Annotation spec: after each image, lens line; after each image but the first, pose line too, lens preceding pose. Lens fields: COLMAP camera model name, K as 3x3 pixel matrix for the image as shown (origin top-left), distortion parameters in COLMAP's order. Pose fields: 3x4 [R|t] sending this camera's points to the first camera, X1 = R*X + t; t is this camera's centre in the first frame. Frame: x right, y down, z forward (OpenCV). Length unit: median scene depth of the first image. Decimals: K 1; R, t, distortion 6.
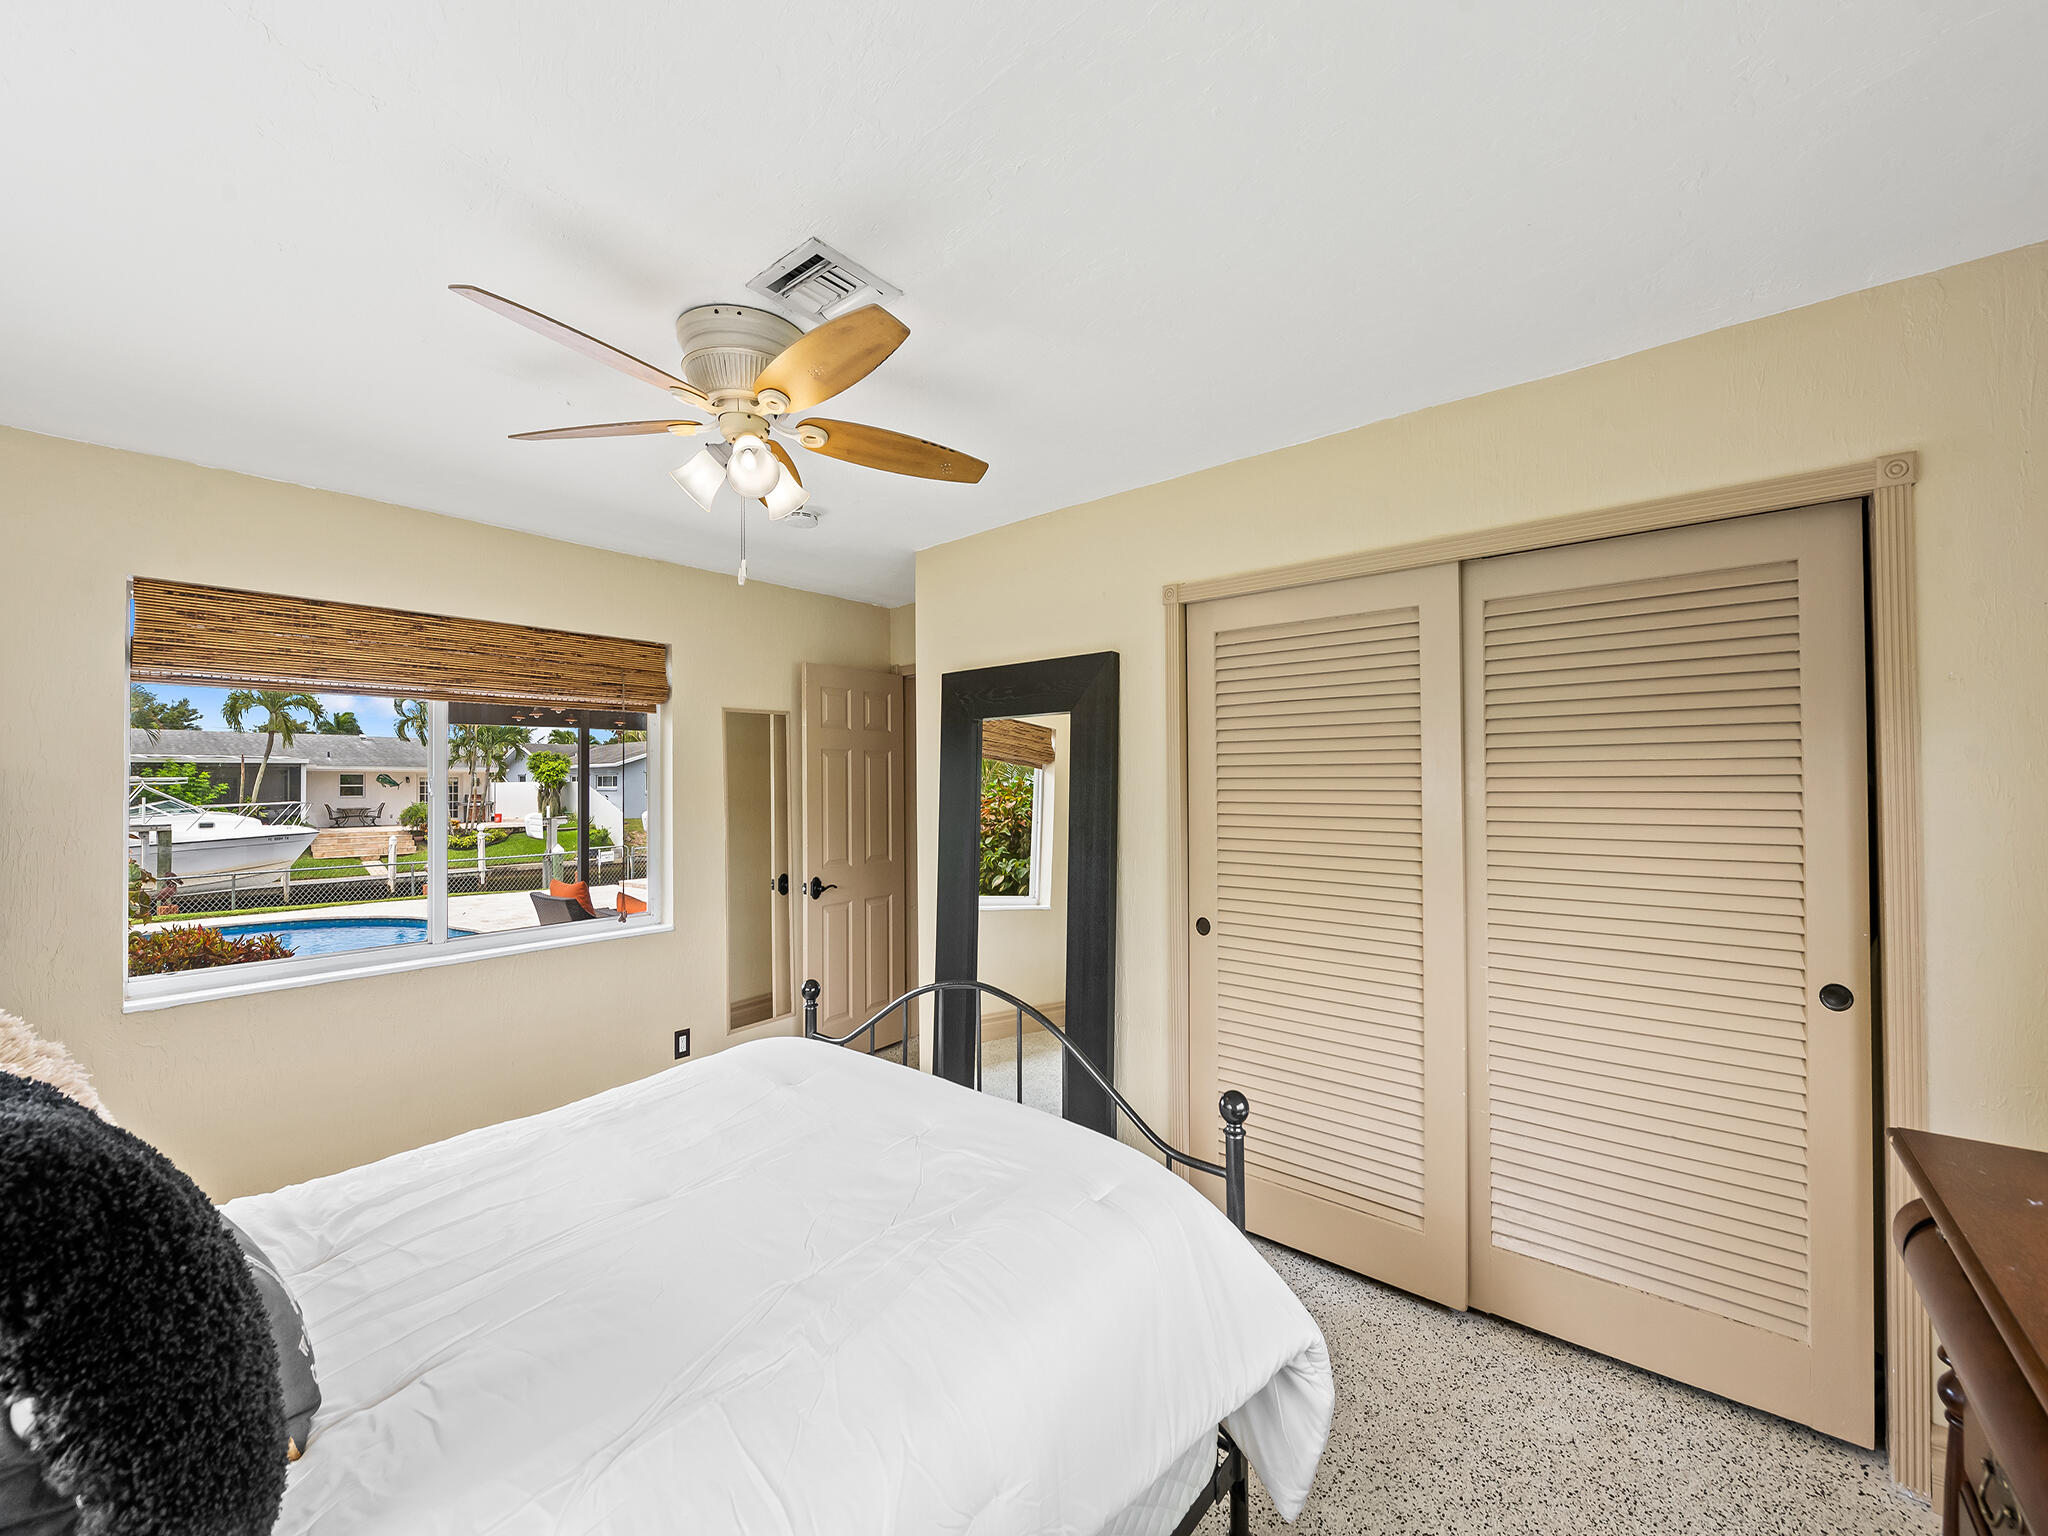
lens RADIAL K [[787.2, 0, 1024.0], [0, 787.2, 768.0], [0, 0, 1]] dist [-0.010560, -0.000292]
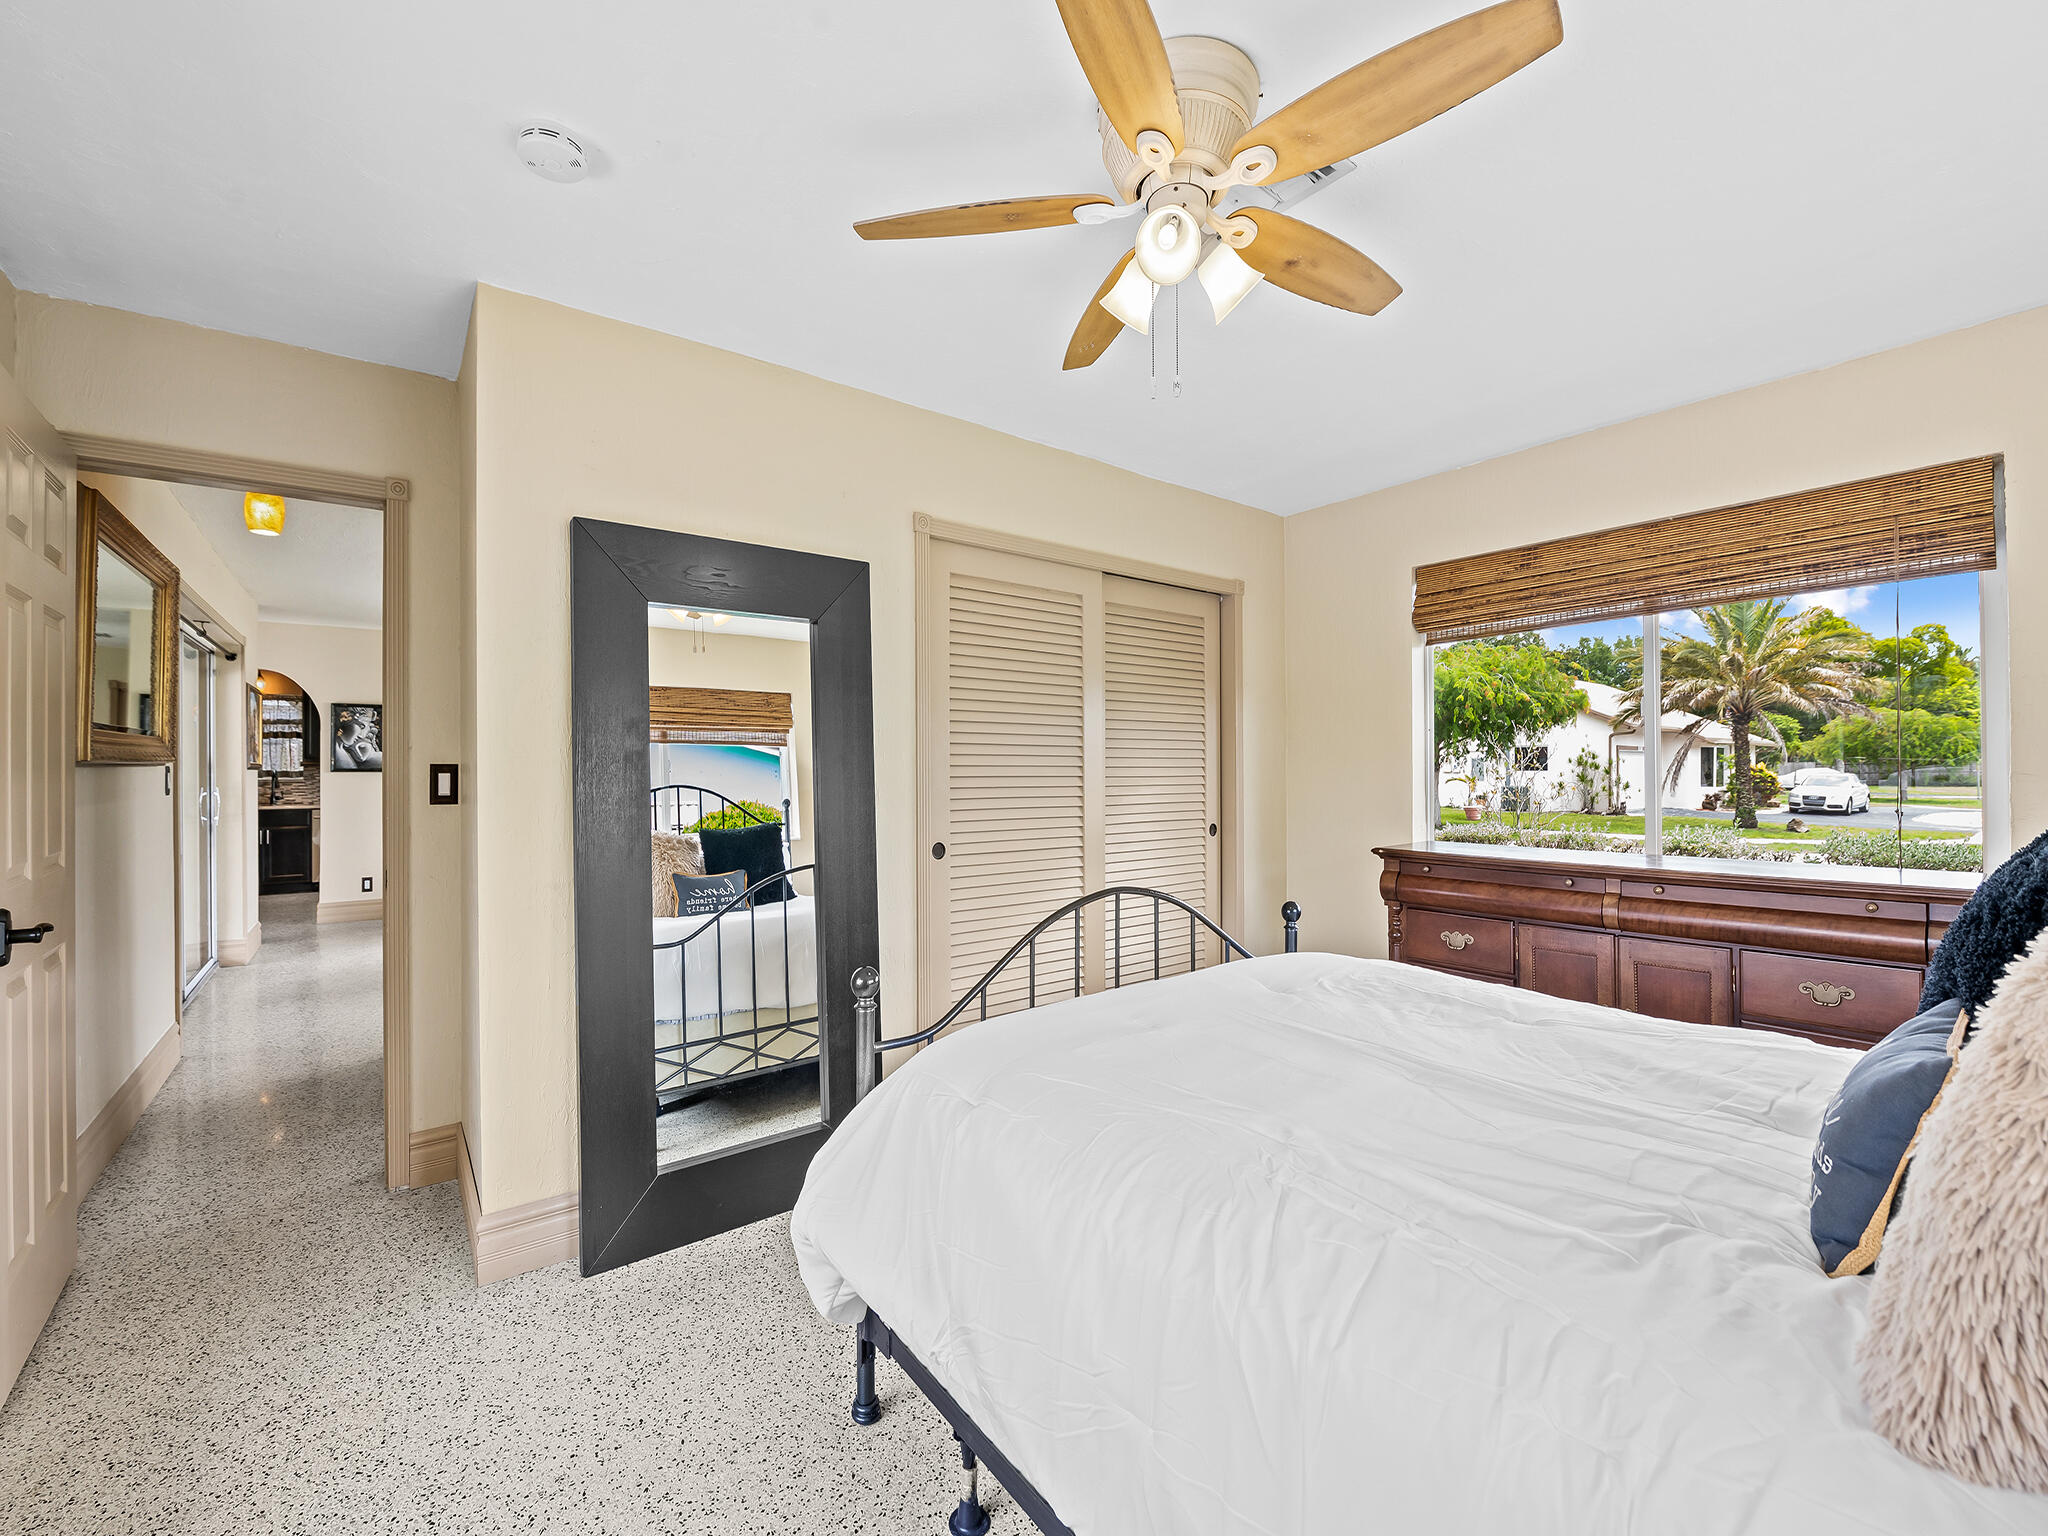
lens RADIAL K [[831.6, 0, 1015.2], [0, 831.6, 767.6], [0, 0, 1]] dist [-0.003453, -0.005299]
pose [[0.238612, 0.008875, 0.971074, -0.921334], [-0.015563, 0.999865, -0.005314, 0.106939], [-0.970990, -0.013844, 0.238718, 0.718052]]
